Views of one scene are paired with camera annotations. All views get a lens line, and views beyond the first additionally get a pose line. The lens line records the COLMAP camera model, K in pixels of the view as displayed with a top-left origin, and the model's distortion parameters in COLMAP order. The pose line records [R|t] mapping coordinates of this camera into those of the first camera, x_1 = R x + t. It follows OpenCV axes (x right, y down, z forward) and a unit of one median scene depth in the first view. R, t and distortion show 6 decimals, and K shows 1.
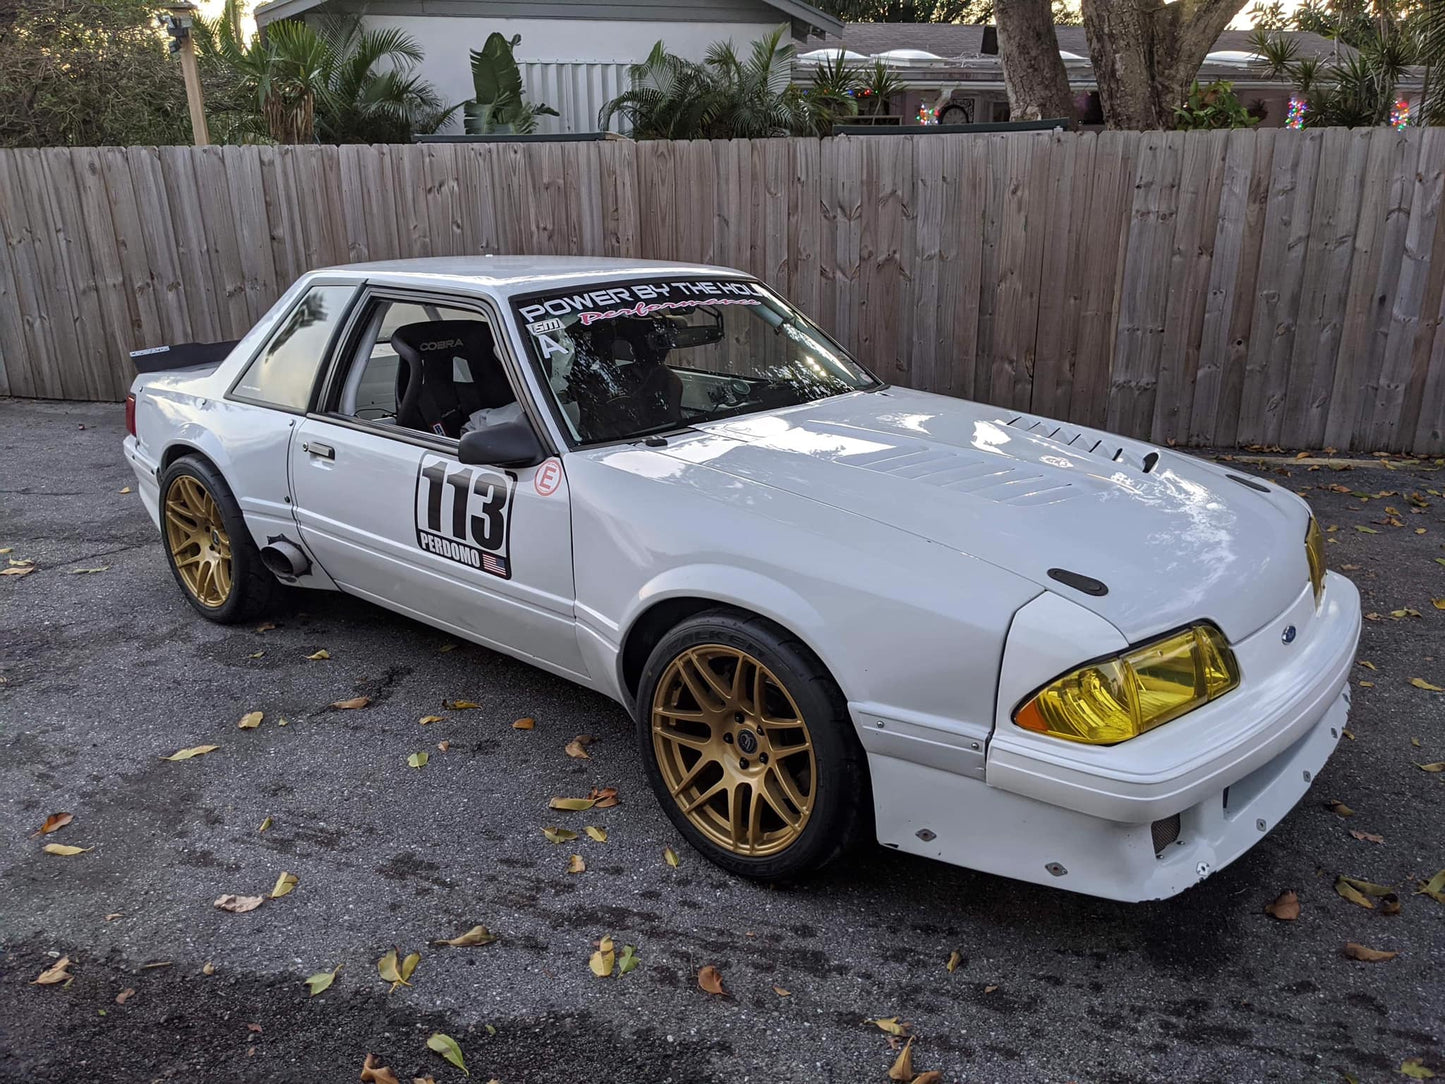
lens RADIAL K [[1116.4, 0, 710.8], [0, 1116.4, 526.3], [0, 0, 1]] dist [0.061219, -0.087116]
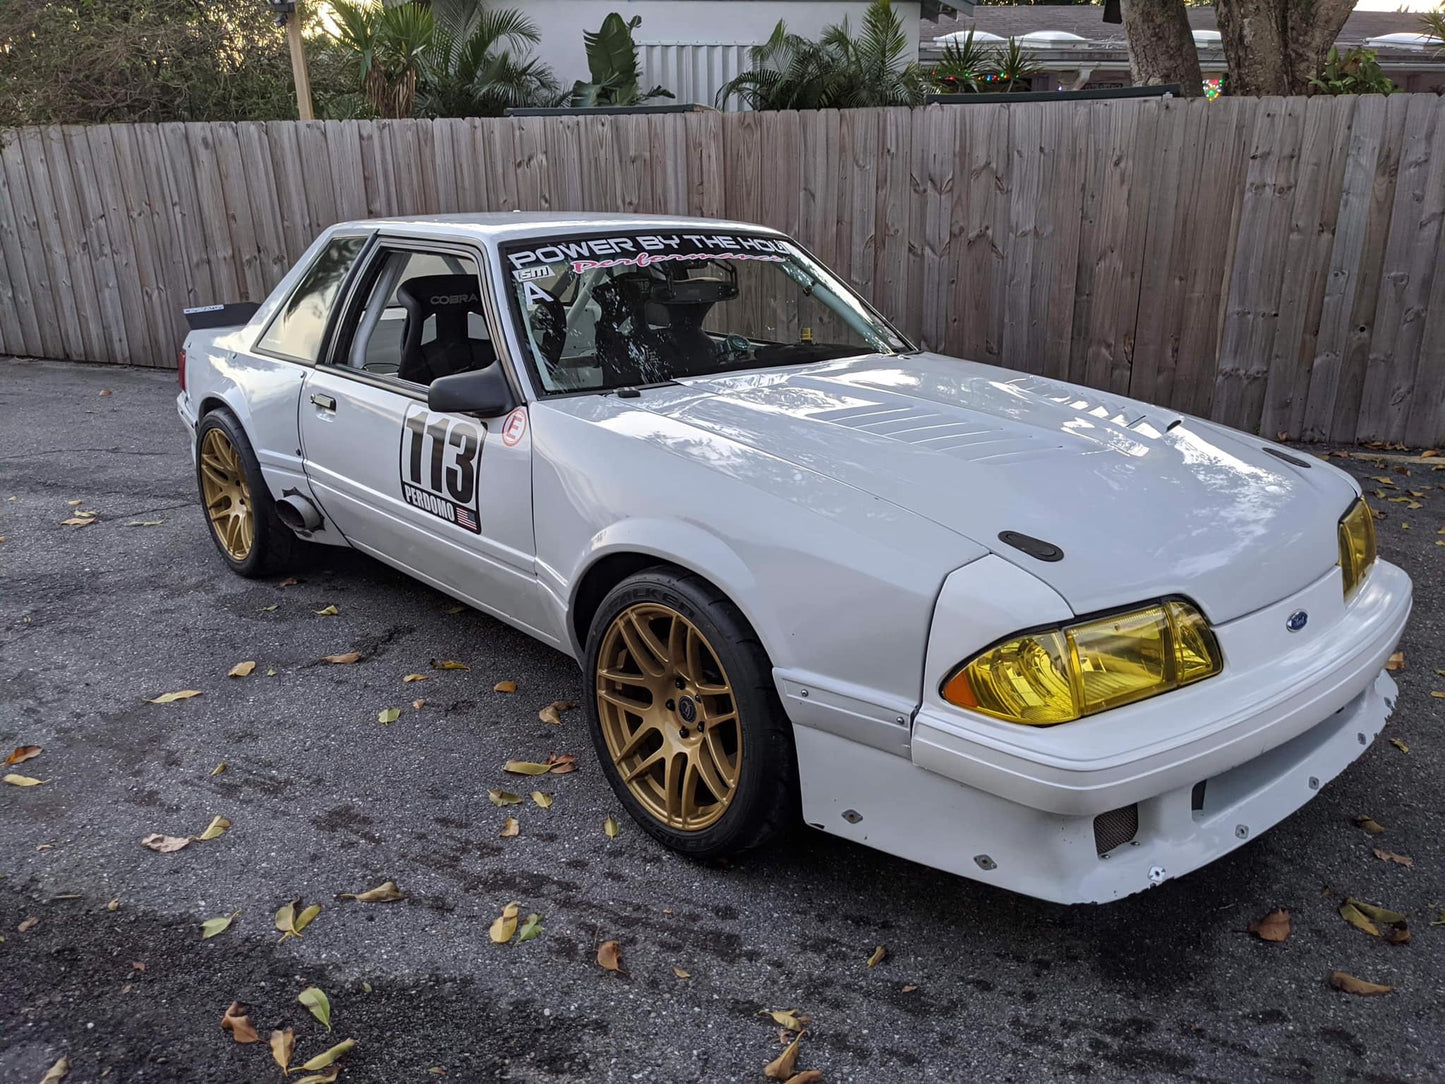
lens RADIAL K [[1117.3, 0, 722.5], [0, 1117.3, 542.0], [0, 0, 1]] dist [0.059856, -0.085935]
pose [[0.993357, 0.038772, -0.108341, 0.128687], [-0.037013, 0.999149, 0.018205, 0.028127], [0.108955, -0.014074, 0.993947, 0.060980]]
